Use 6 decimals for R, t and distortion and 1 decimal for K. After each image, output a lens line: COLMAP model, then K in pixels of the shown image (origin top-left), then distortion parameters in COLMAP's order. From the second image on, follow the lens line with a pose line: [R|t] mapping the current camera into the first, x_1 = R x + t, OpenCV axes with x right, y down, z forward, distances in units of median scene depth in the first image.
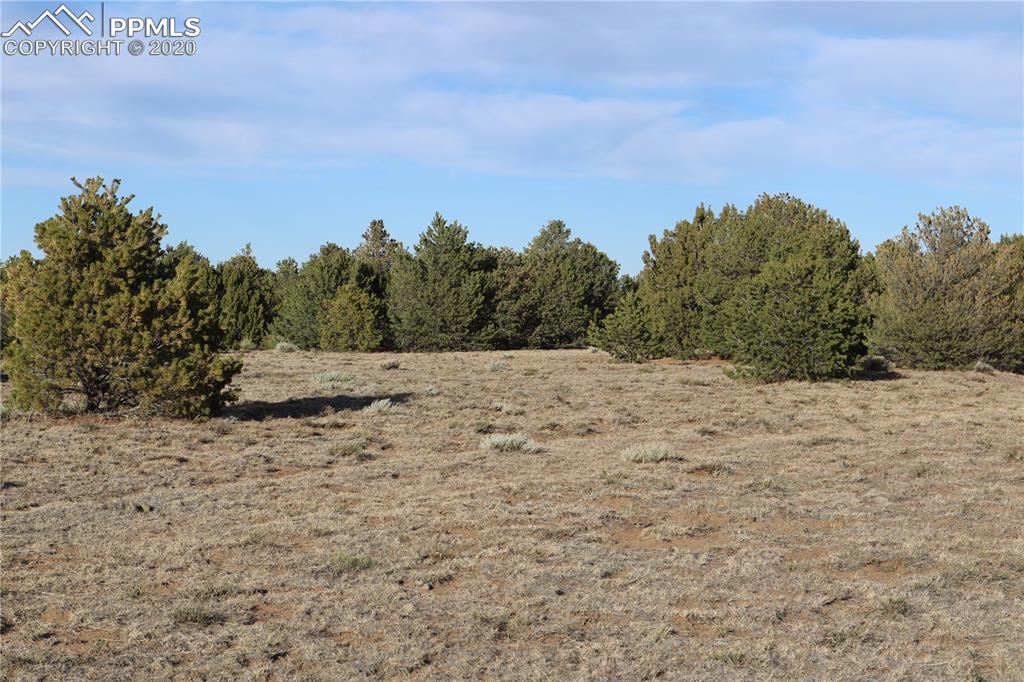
lens RADIAL K [[2696.1, 0, 512.0], [0, 2696.1, 341.0], [0, 0, 1]] dist [-0.131642, -0.101836]
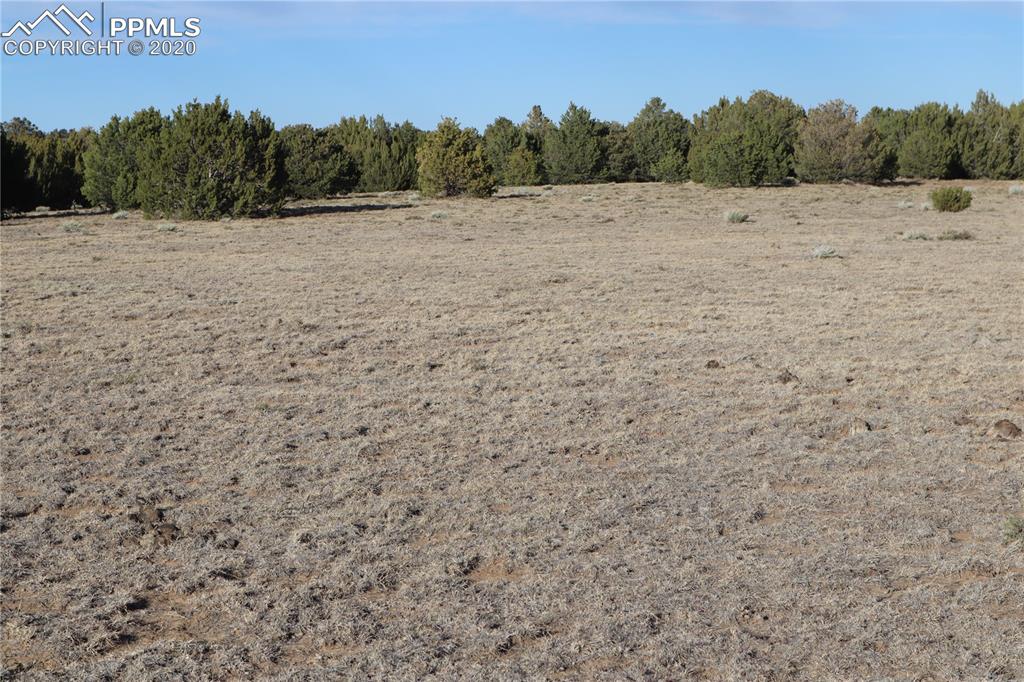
lens RADIAL K [[2696.1, 0, 512.0], [0, 2696.1, 341.0], [0, 0, 1]] dist [-0.131642, -0.101836]
pose [[0.998204, -0.021123, -0.056050, 0.025640], [0.024156, 0.998248, 0.054004, 0.009273], [0.054811, -0.055261, 0.996966, -0.674307]]
